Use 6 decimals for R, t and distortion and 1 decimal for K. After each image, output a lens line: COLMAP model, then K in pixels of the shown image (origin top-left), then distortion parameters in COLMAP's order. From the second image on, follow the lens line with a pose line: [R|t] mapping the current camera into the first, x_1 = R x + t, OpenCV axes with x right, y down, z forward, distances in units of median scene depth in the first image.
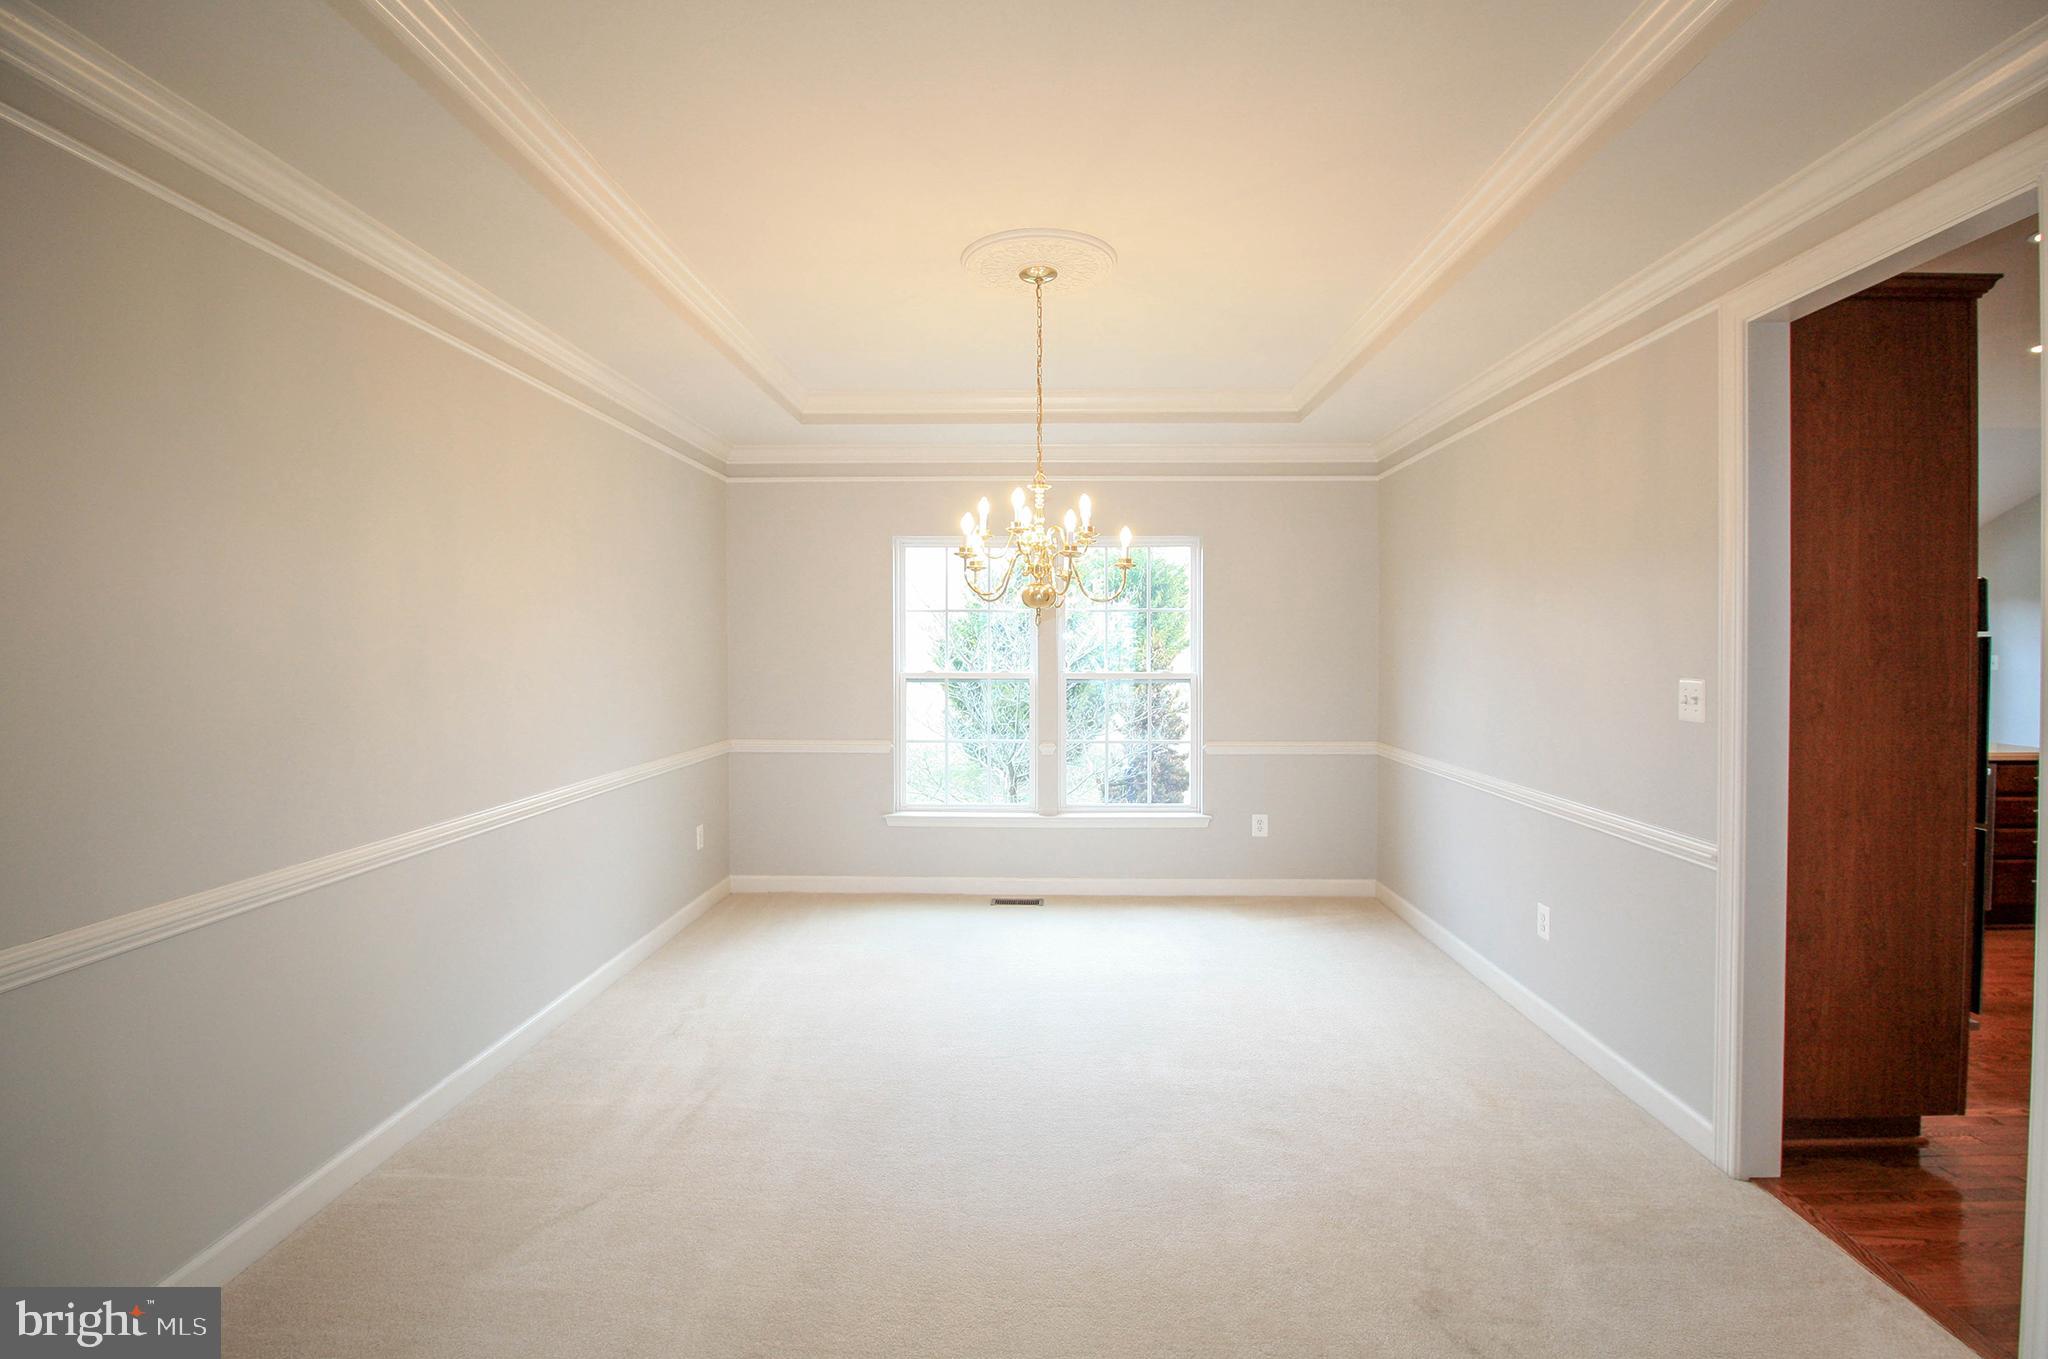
lens RADIAL K [[945.9, 0, 1047.9], [0, 945.9, 664.2], [0, 0, 1]] dist [0.001907, -0.015589]
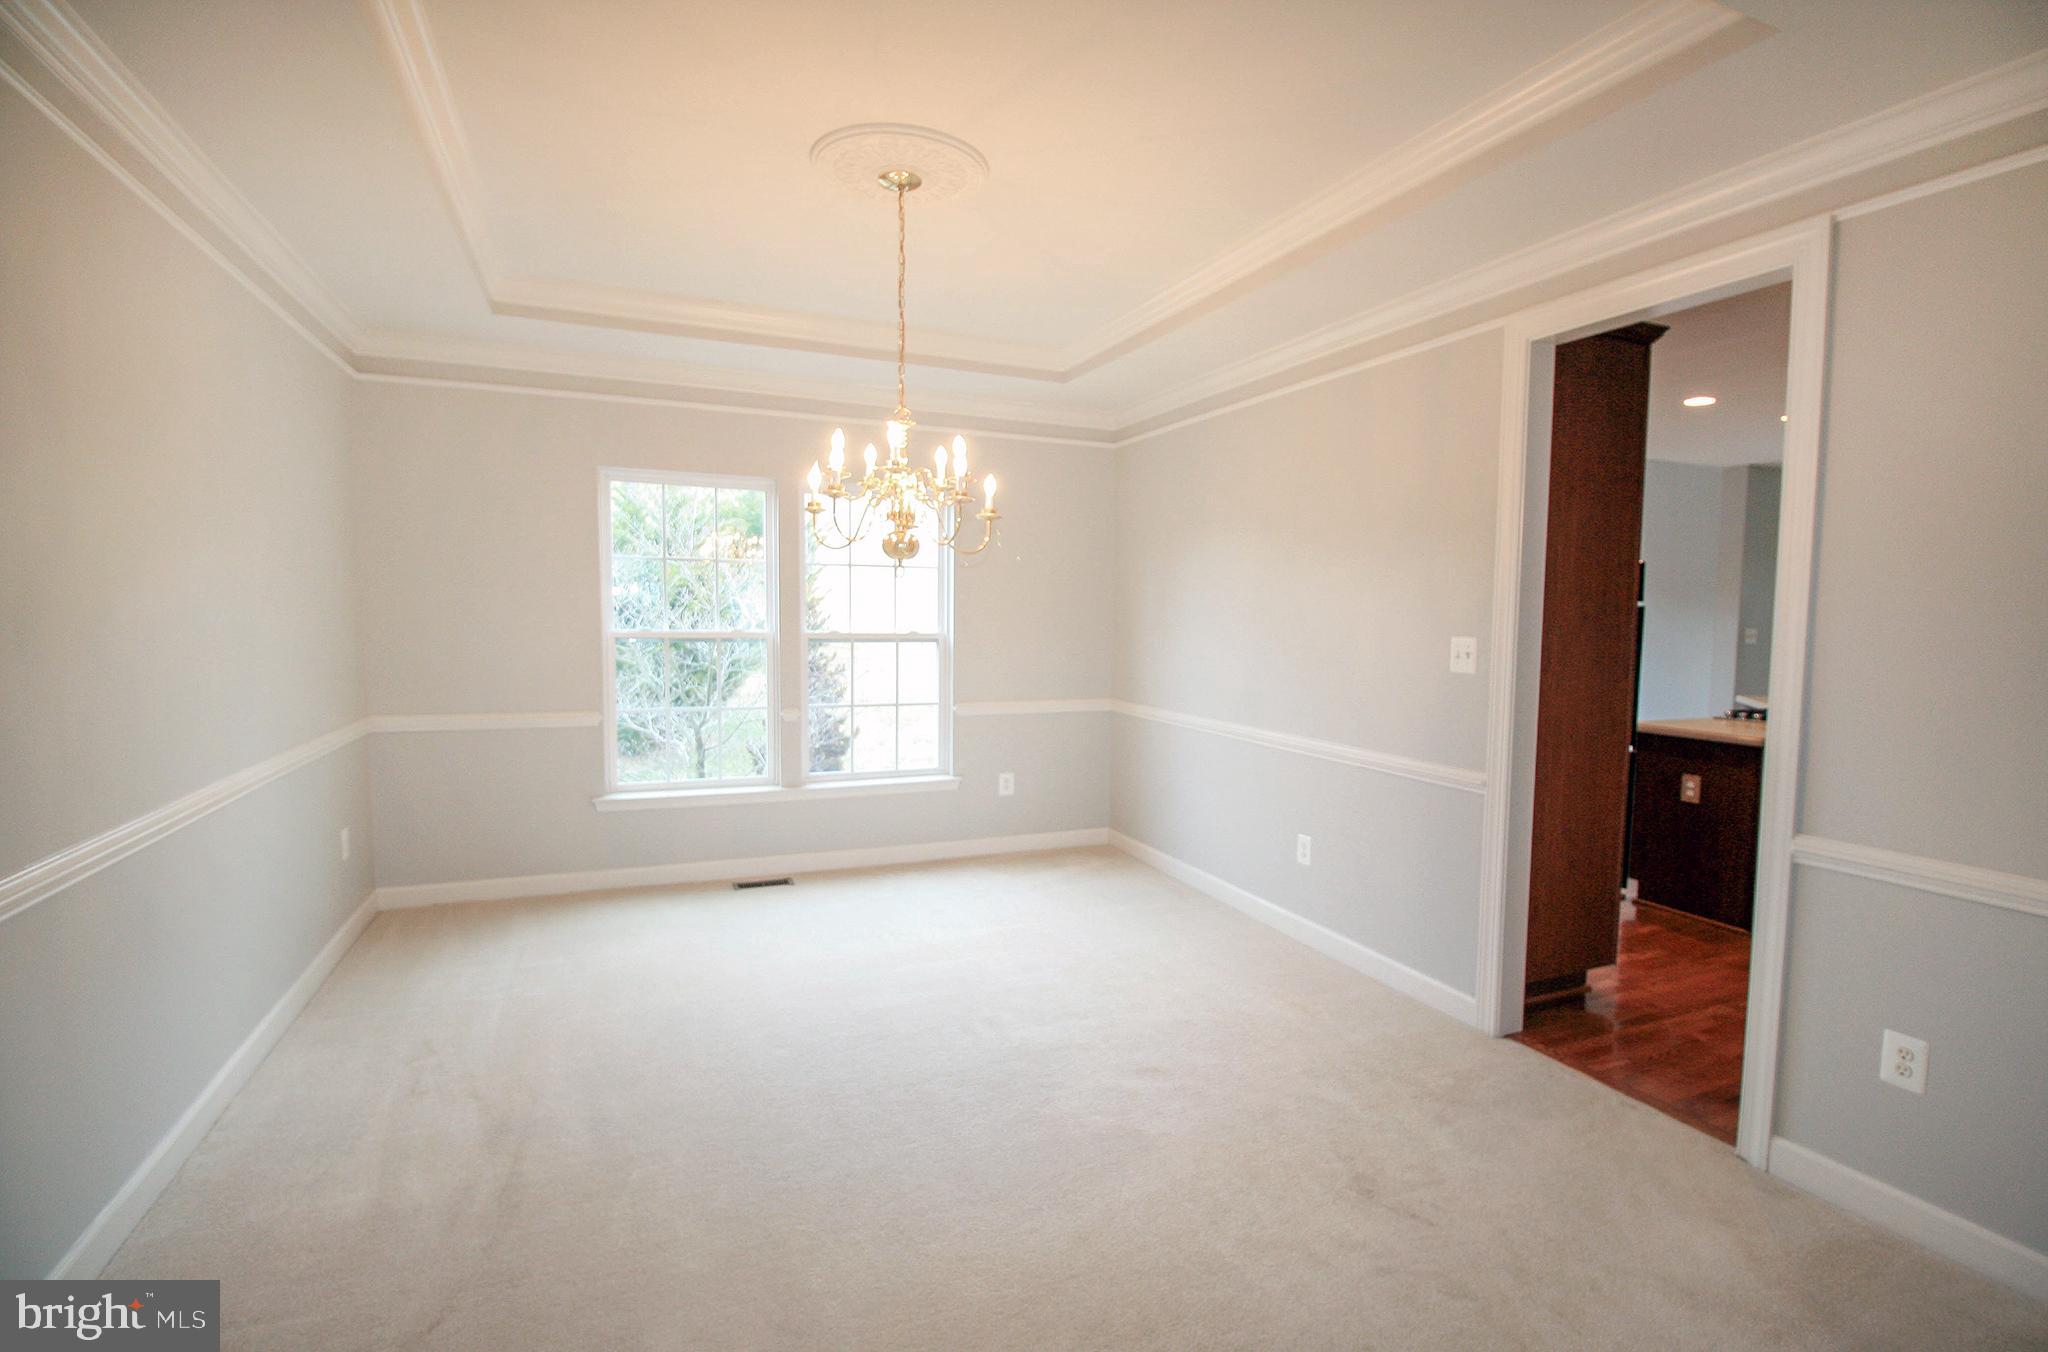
lens RADIAL K [[956.8, 0, 1035.4], [0, 956.8, 688.2], [0, 0, 1]] dist [0.000287, -0.011695]
pose [[0.907295, -0.019190, 0.420057, -0.276835], [-0.007473, 0.998064, 0.061738, 0.007405], [-0.420429, -0.059154, 0.905395, 0.103948]]
